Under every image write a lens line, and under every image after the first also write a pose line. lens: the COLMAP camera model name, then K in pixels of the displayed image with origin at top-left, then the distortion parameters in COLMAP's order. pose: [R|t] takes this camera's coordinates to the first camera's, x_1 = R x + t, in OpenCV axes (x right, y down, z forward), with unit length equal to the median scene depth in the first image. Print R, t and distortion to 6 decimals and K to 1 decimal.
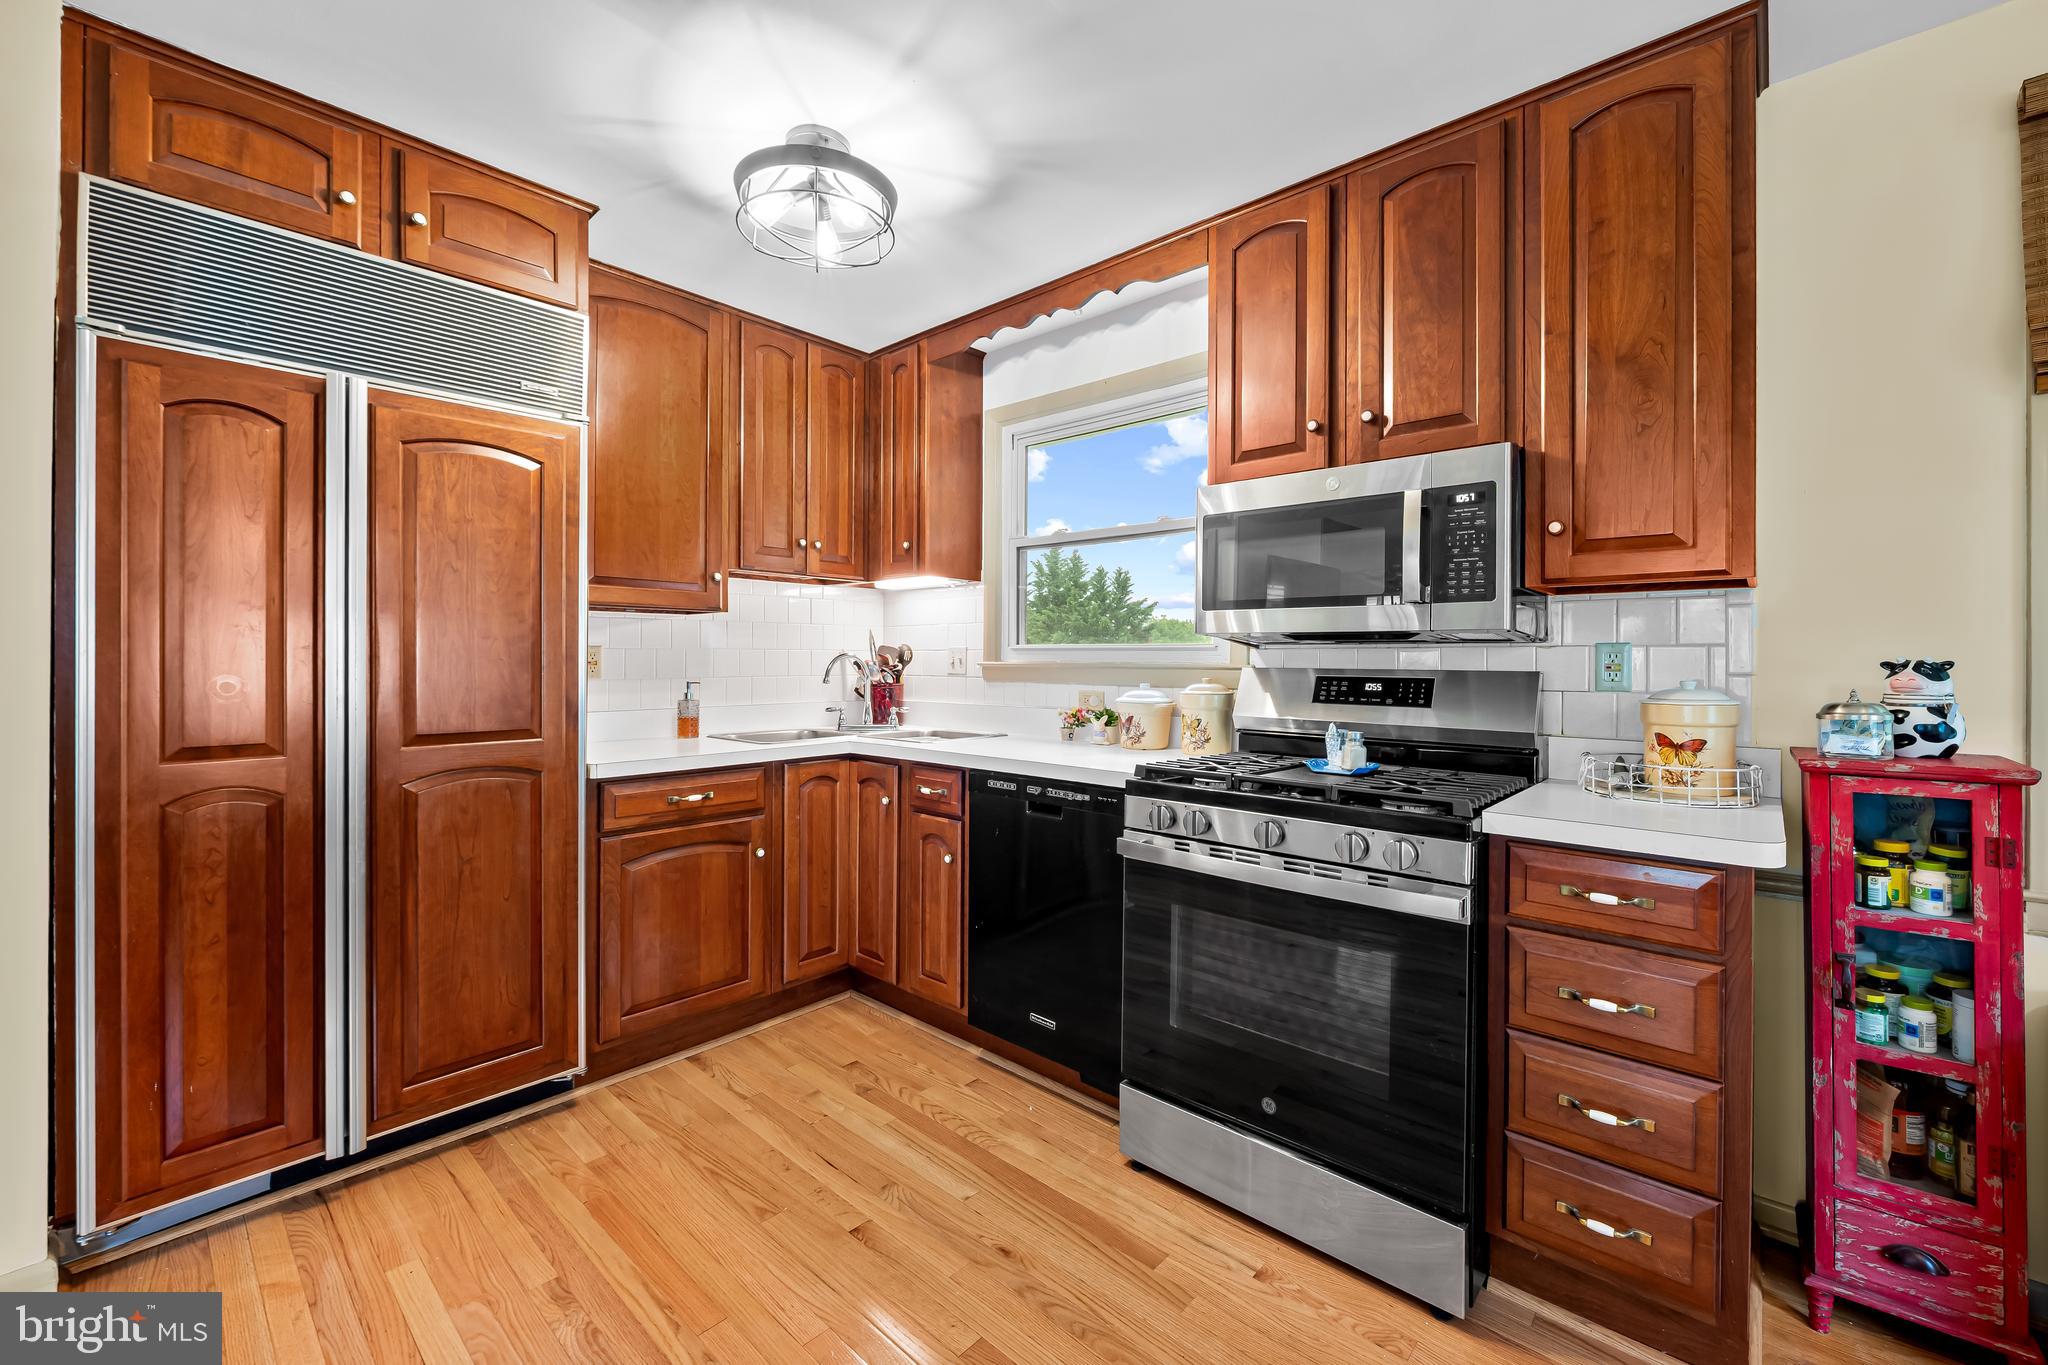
lens RADIAL K [[828.9, 0, 1024.8], [0, 828.9, 657.2], [0, 0, 1]] dist [-0.006112, 0.000213]
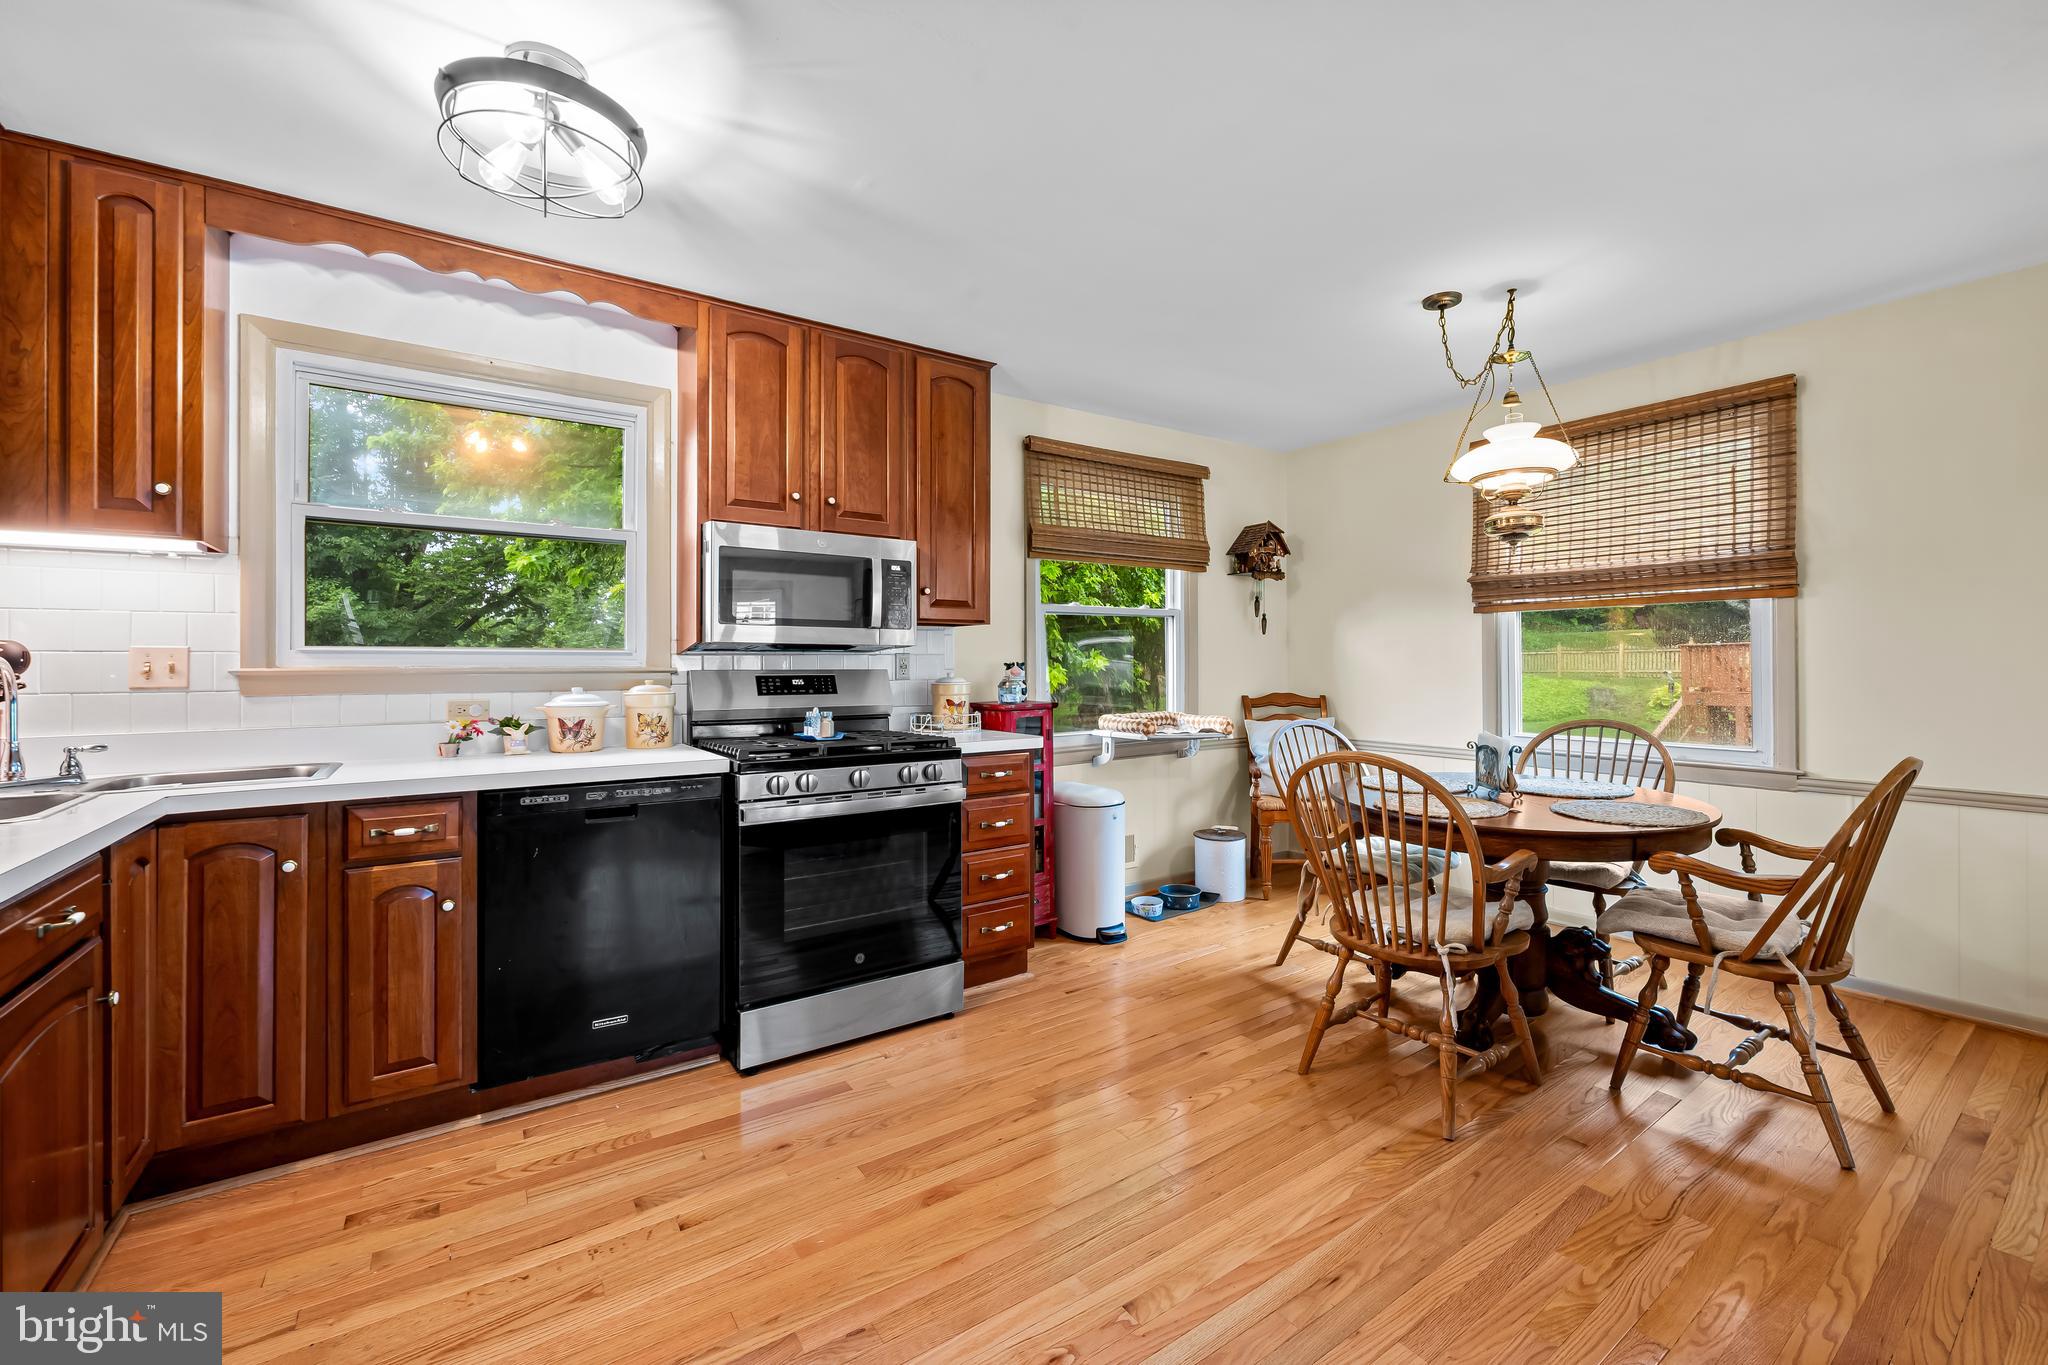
lens RADIAL K [[828.9, 0, 1024.8], [0, 828.9, 657.2], [0, 0, 1]] dist [-0.006112, 0.000213]
pose [[0.228309, 0.000906, 0.973588, -0.984438], [0.000011, 1.000000, -0.000933, -0.006154], [-0.973589, 0.000224, 0.228309, 0.321243]]
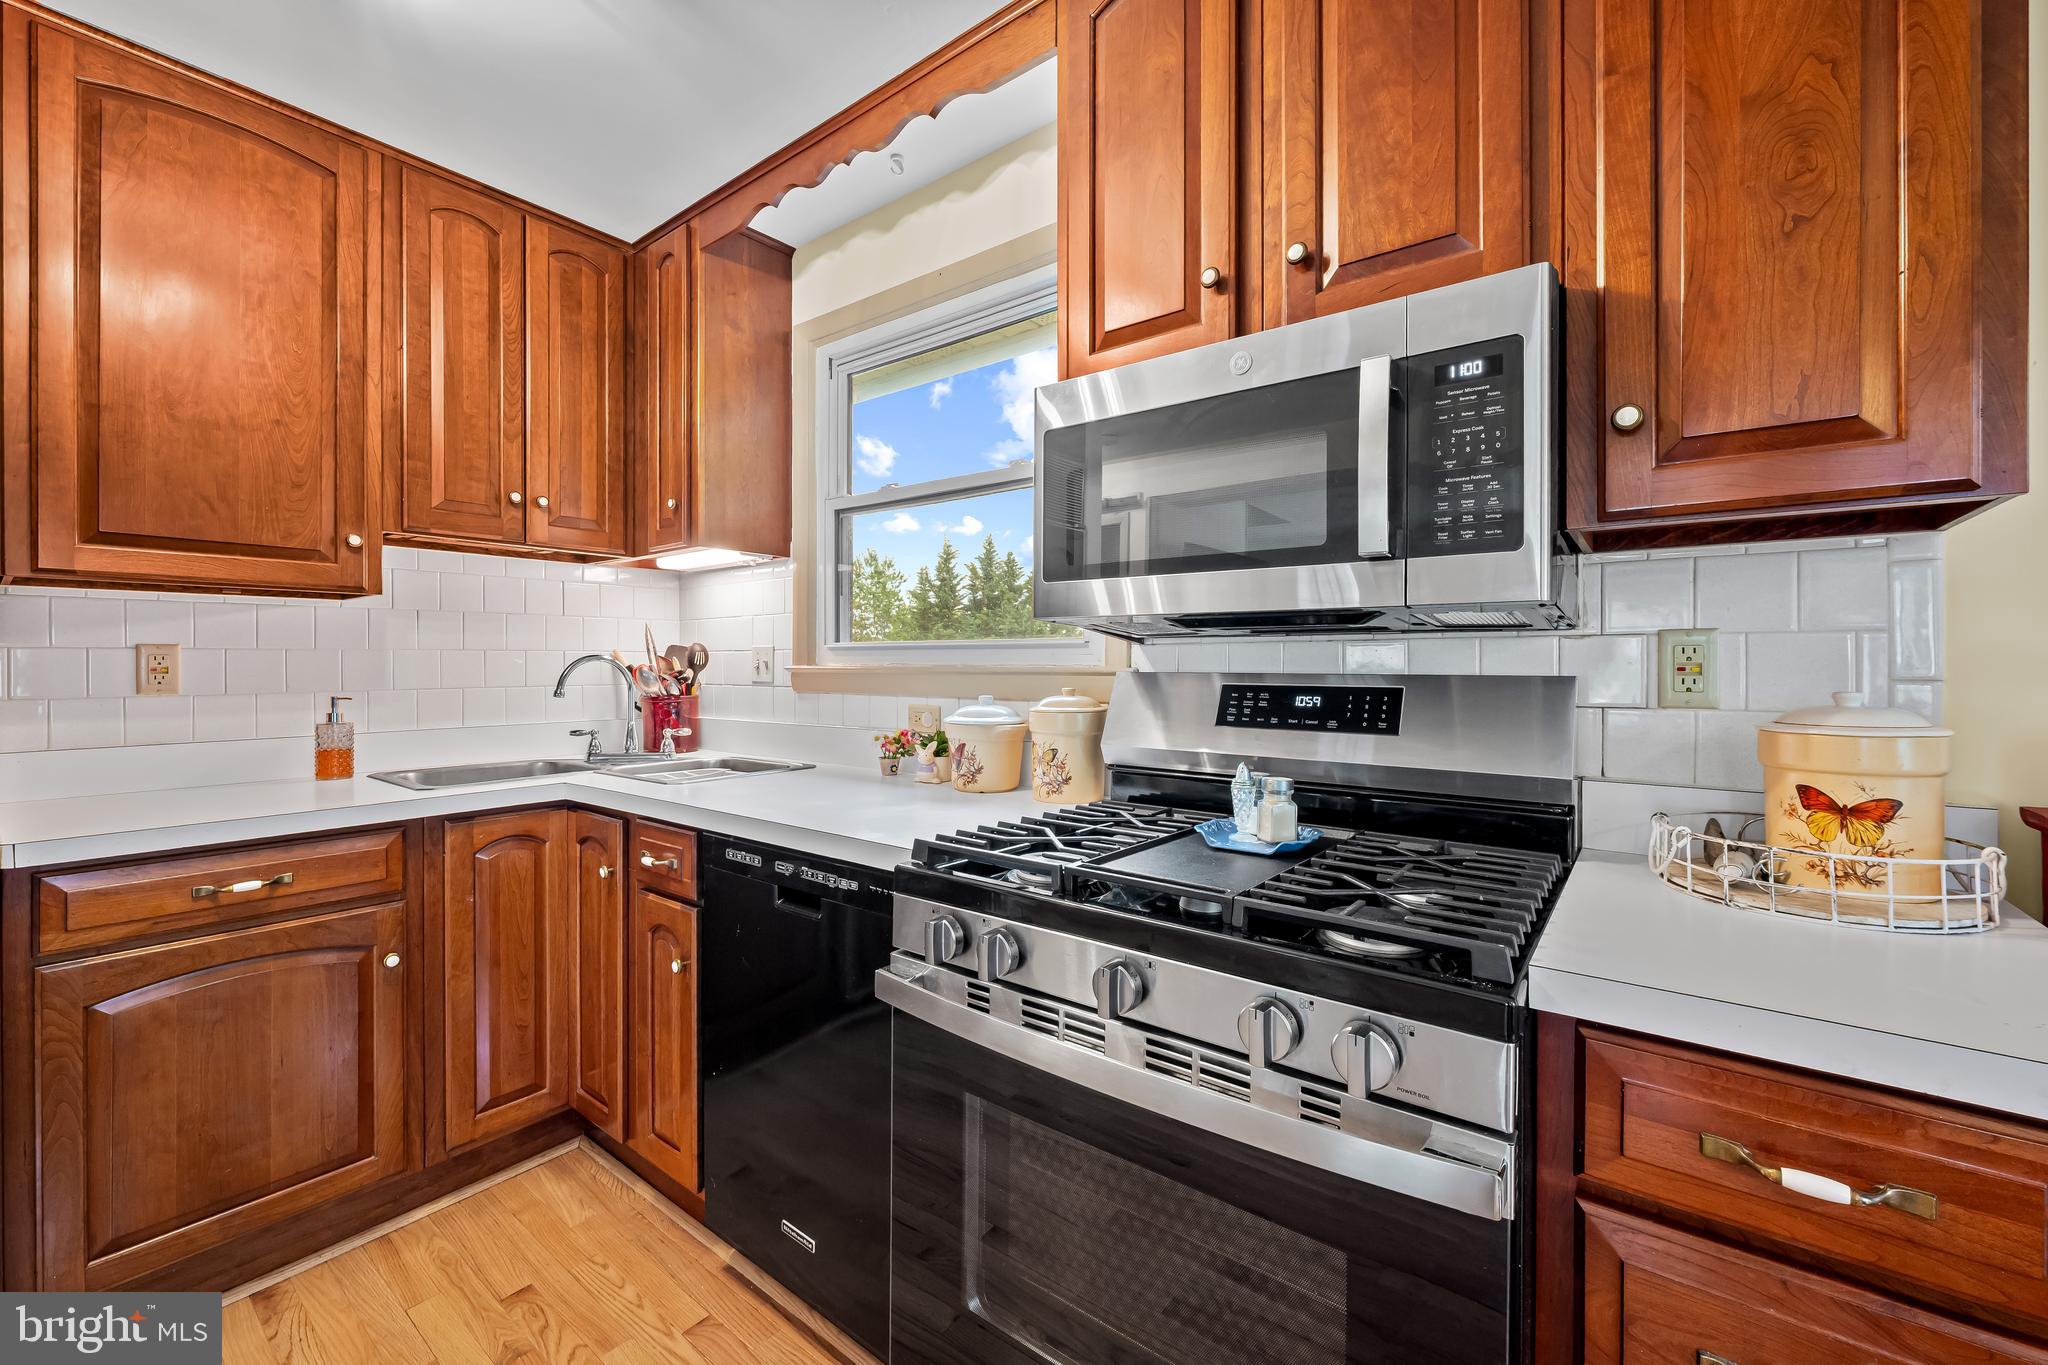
lens RADIAL K [[826.4, 0, 1027.3], [0, 826.4, 665.0], [0, 0, 1]] dist [-0.005125, 0.000153]
pose [[0.997116, -0.005167, 0.075719, 0.174627], [0.004863, 0.999979, 0.004193, 0.004629], [-0.075739, -0.003813, 0.997120, 0.423015]]
